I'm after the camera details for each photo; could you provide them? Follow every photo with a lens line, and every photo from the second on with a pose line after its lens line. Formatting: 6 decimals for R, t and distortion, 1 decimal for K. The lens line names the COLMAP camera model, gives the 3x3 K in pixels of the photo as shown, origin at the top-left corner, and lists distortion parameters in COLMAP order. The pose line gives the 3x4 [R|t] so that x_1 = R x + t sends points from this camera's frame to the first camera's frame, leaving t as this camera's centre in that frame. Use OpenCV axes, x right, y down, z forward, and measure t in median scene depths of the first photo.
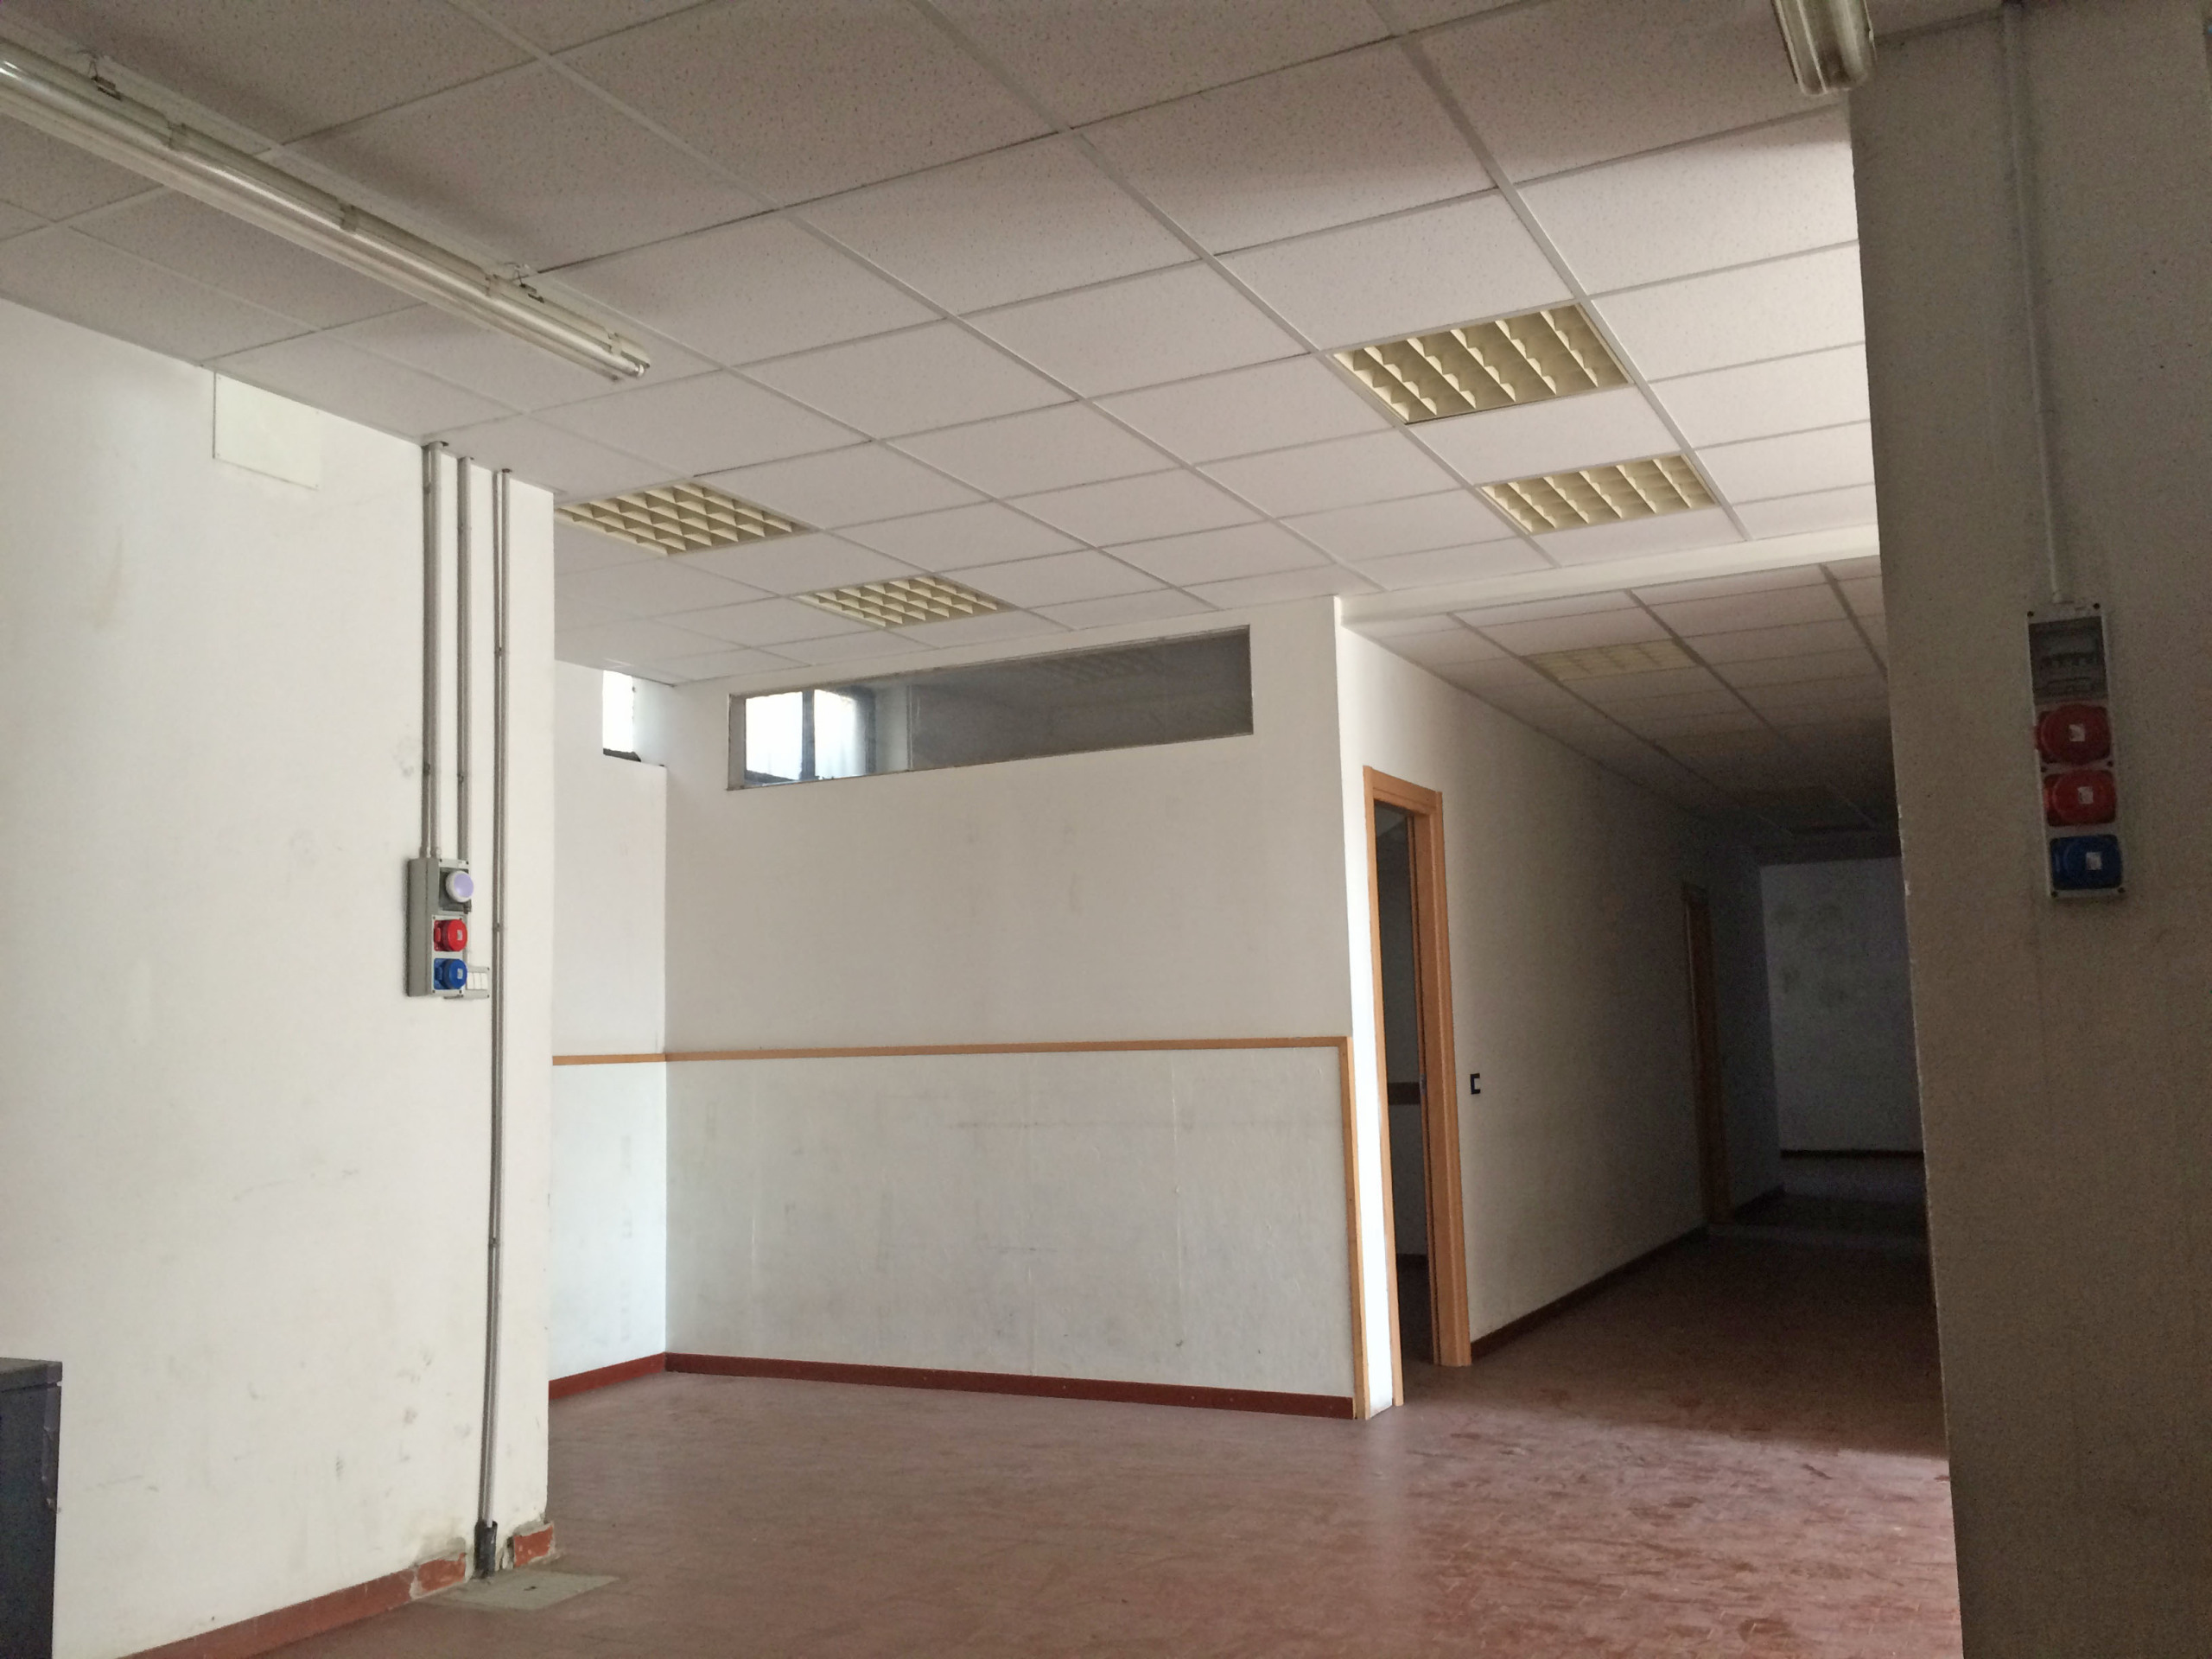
lens RADIAL K [[1937.7, 0, 1106.0], [0, 1937.7, 829.5], [0, 0, 1]] dist [0.079232, -0.007375]
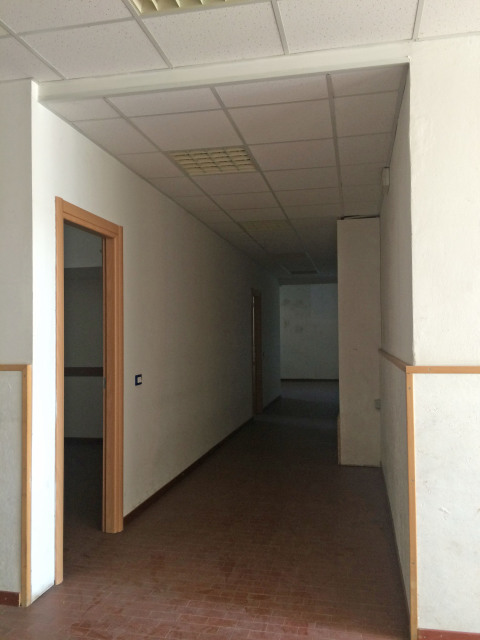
lens RADIAL K [[560.6, 0, 240.0], [0, 560.6, 320.0], [0, 0, 1]] dist [0.079232, -0.007375]
pose [[0.967400, 0.025496, 0.251968, 0.150288], [-0.045376, 0.996269, 0.073404, 0.025701], [-0.249156, -0.082445, 0.964948, 0.450834]]
